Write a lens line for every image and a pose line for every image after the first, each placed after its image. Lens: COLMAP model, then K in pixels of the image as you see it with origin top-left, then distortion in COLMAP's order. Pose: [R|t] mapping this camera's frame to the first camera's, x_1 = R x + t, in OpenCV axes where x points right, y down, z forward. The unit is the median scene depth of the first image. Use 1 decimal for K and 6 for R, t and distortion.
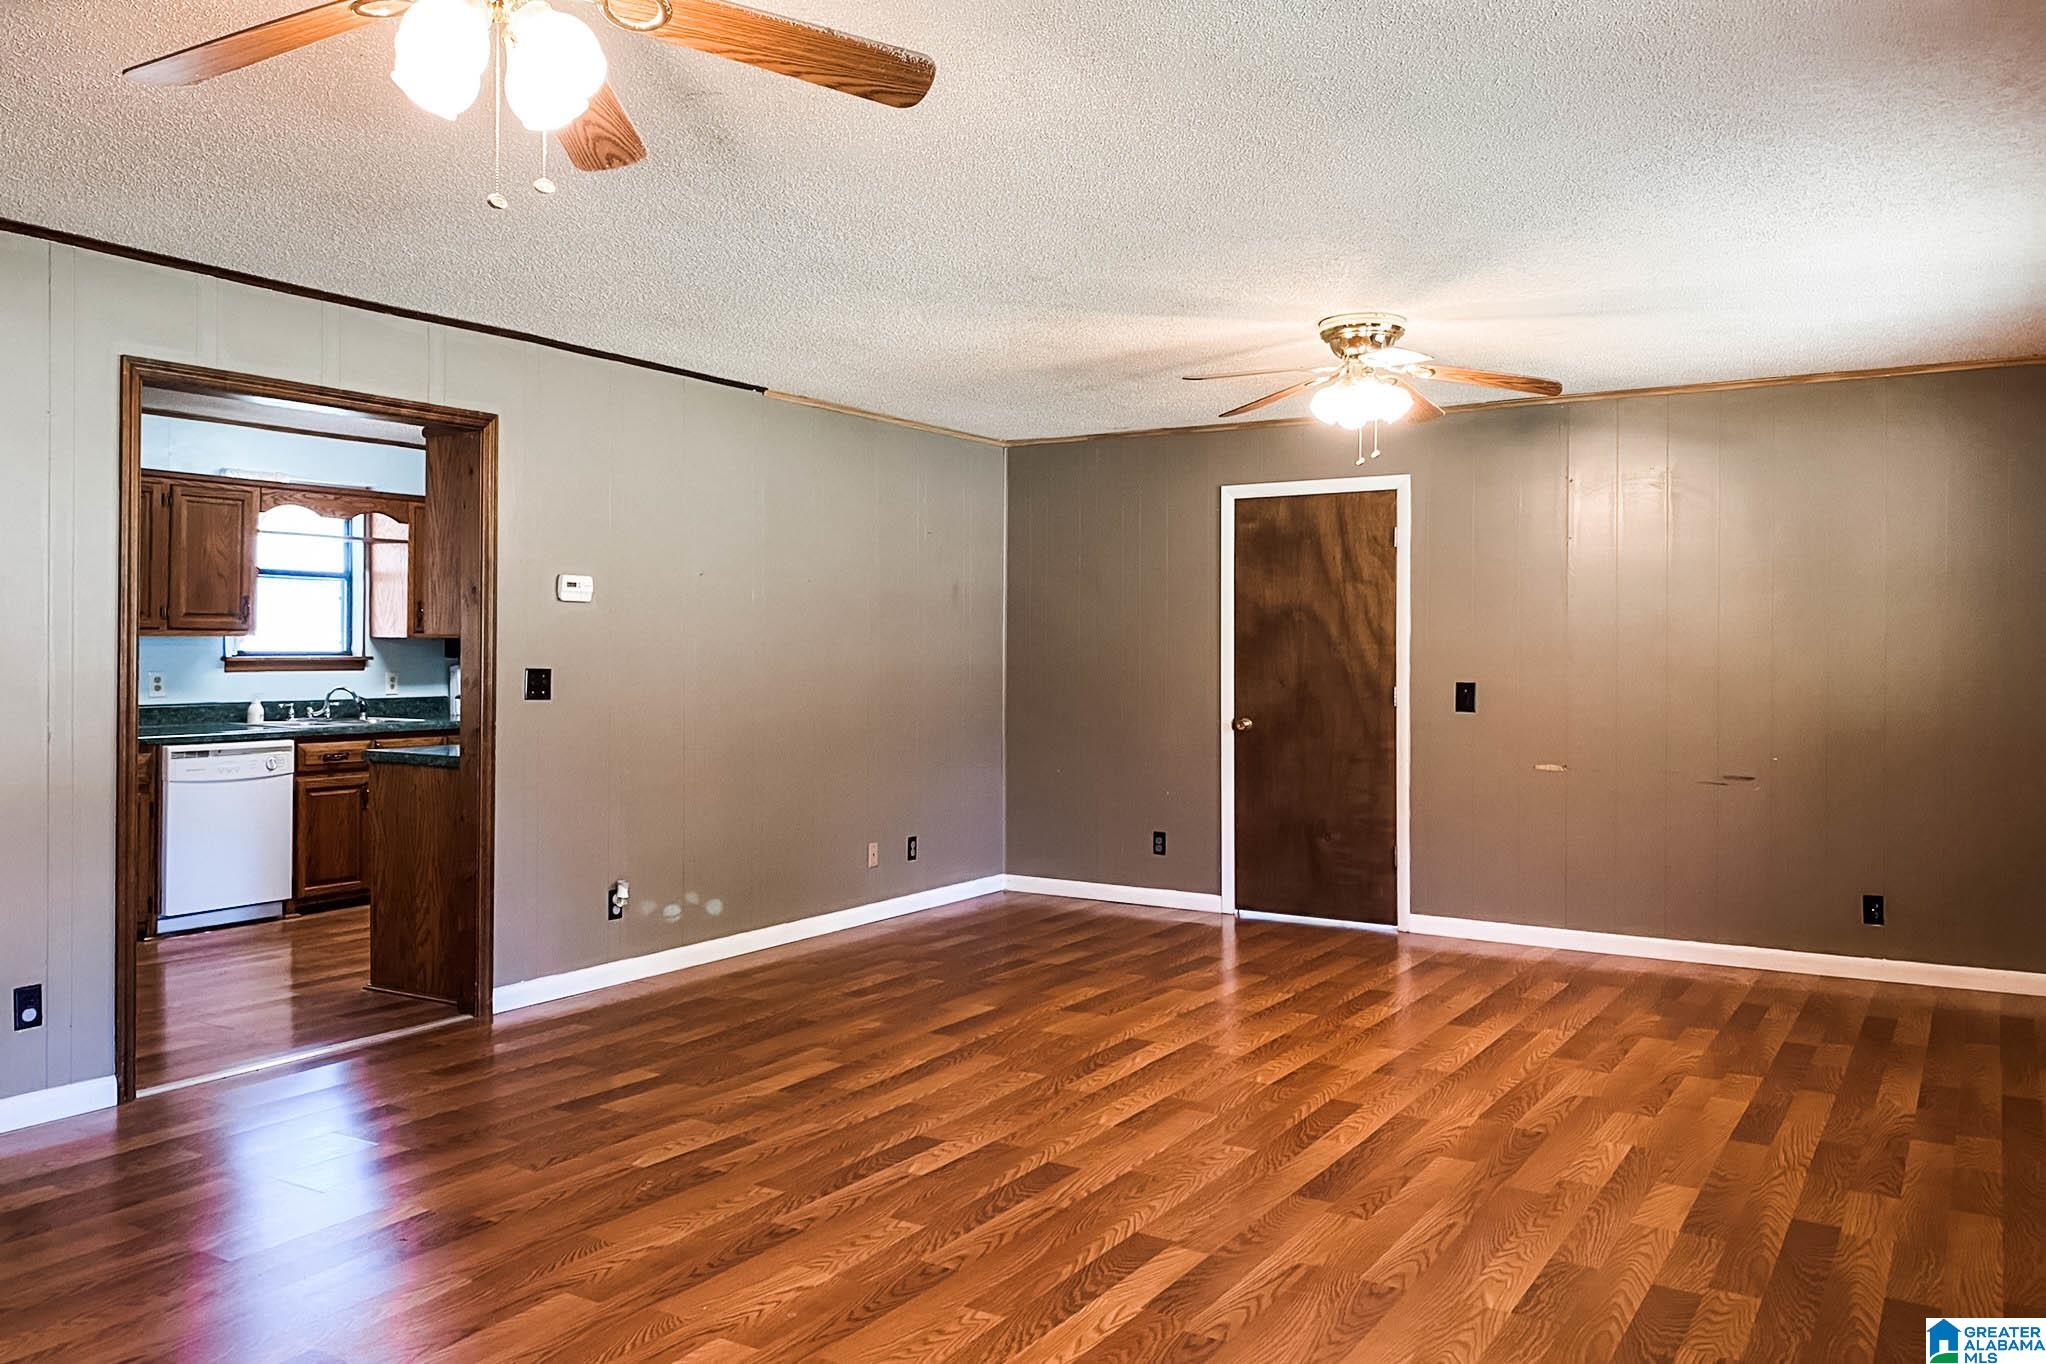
lens RADIAL K [[1542.7, 0, 1023.9], [0, 1542.7, 676.0], [0, 0, 1]] dist [0.036113, -0.002018]
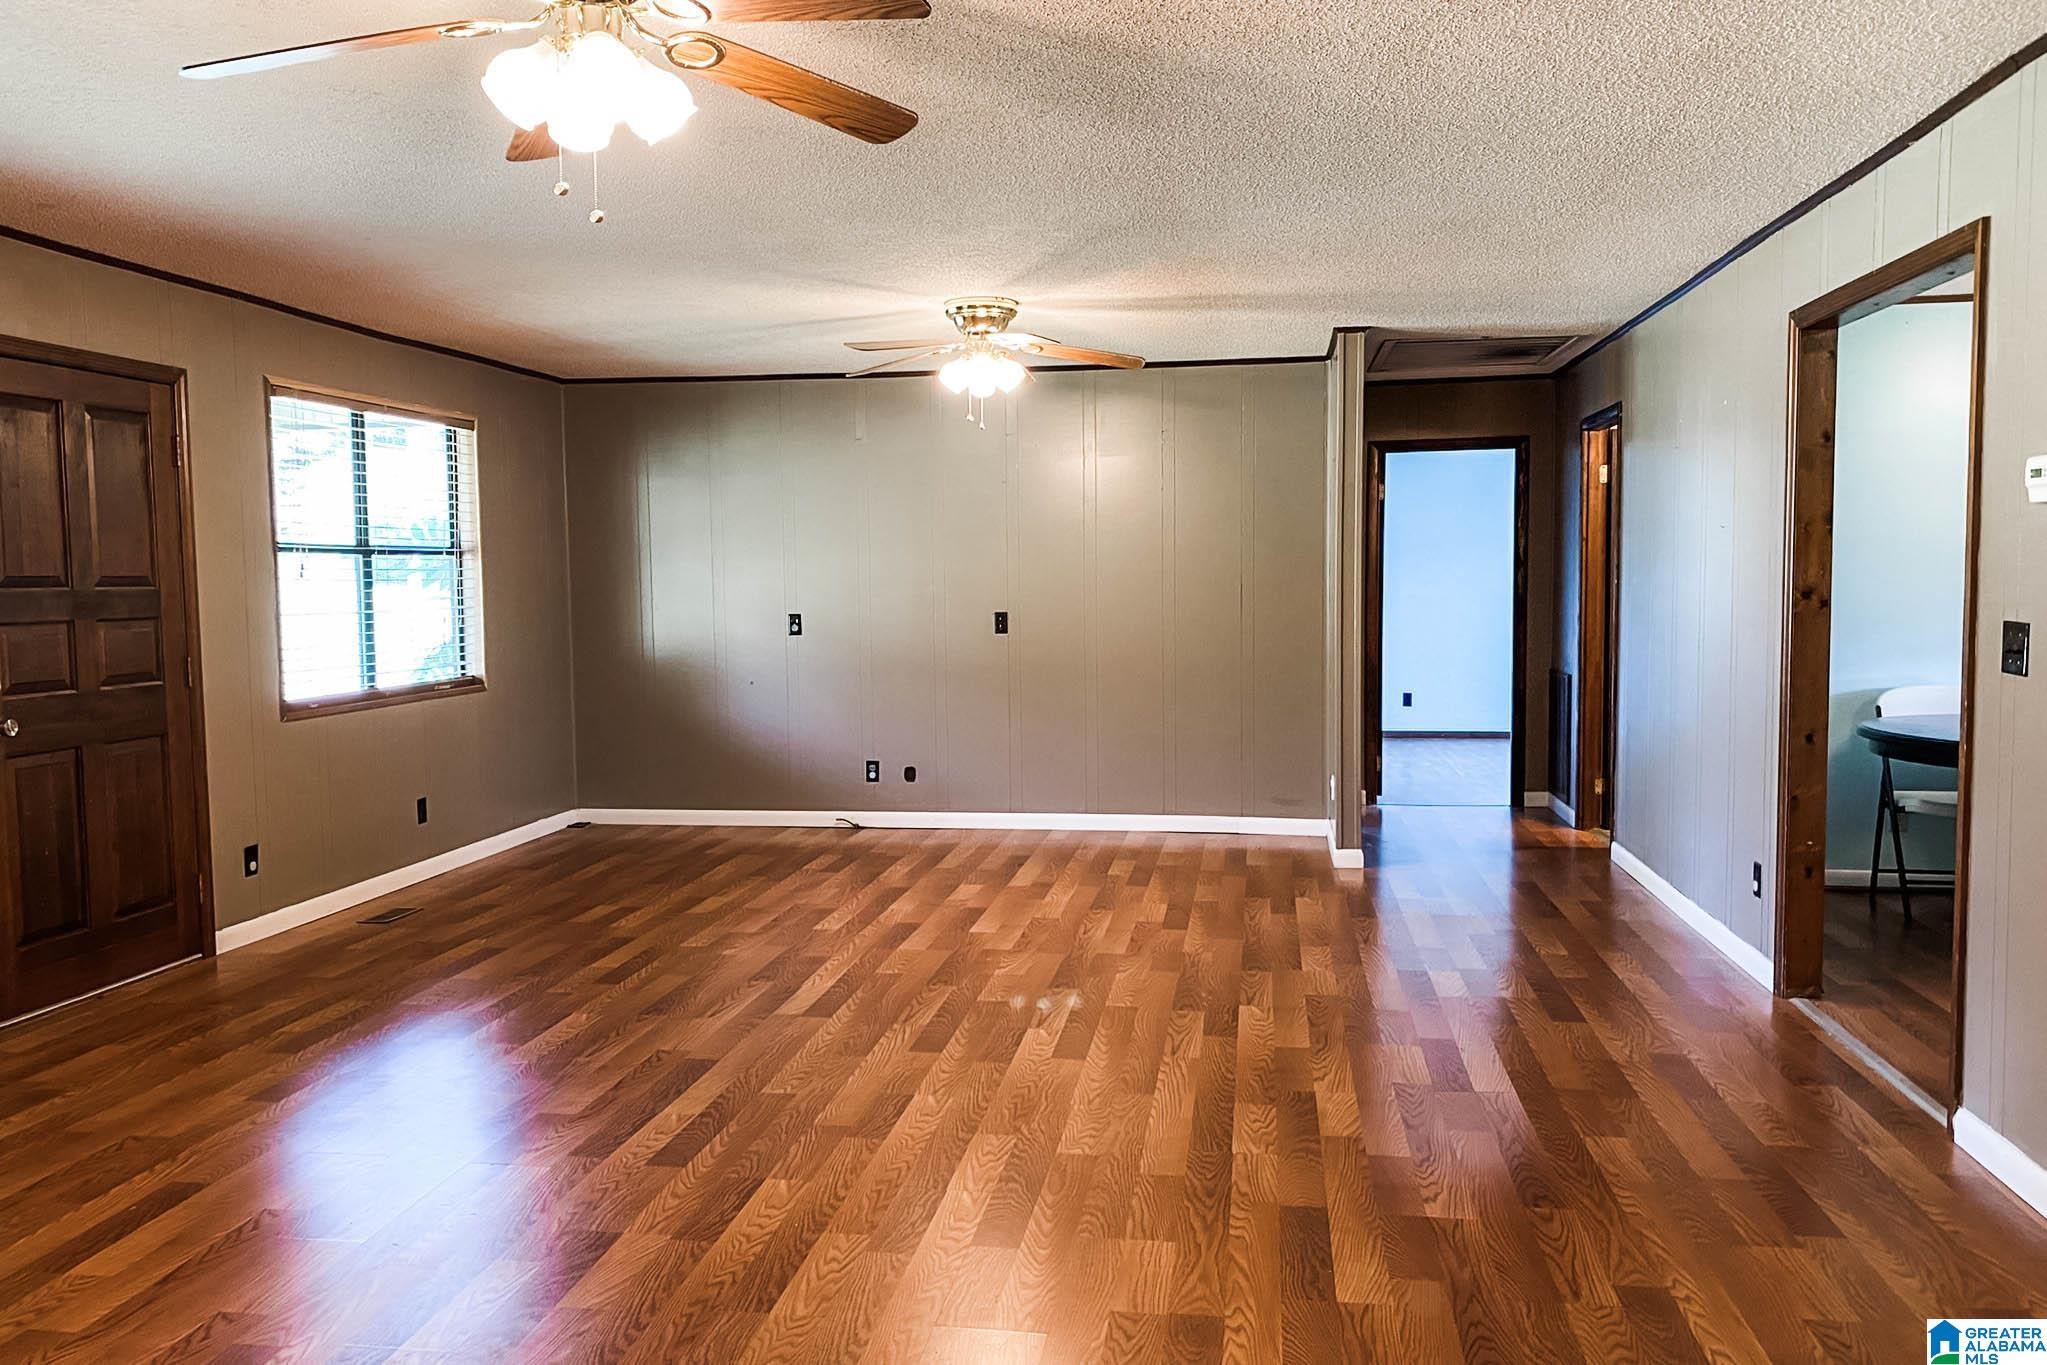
lens RADIAL K [[1543.4, 0, 1022.8], [0, 1543.4, 679.3], [0, 0, 1]] dist [0.036113, -0.002018]
pose [[-0.919087, 0.031169, -0.392820, 0.395132], [-0.001504, 0.996582, 0.082595, -0.047472], [0.394052, 0.076503, -0.915899, 2.042484]]
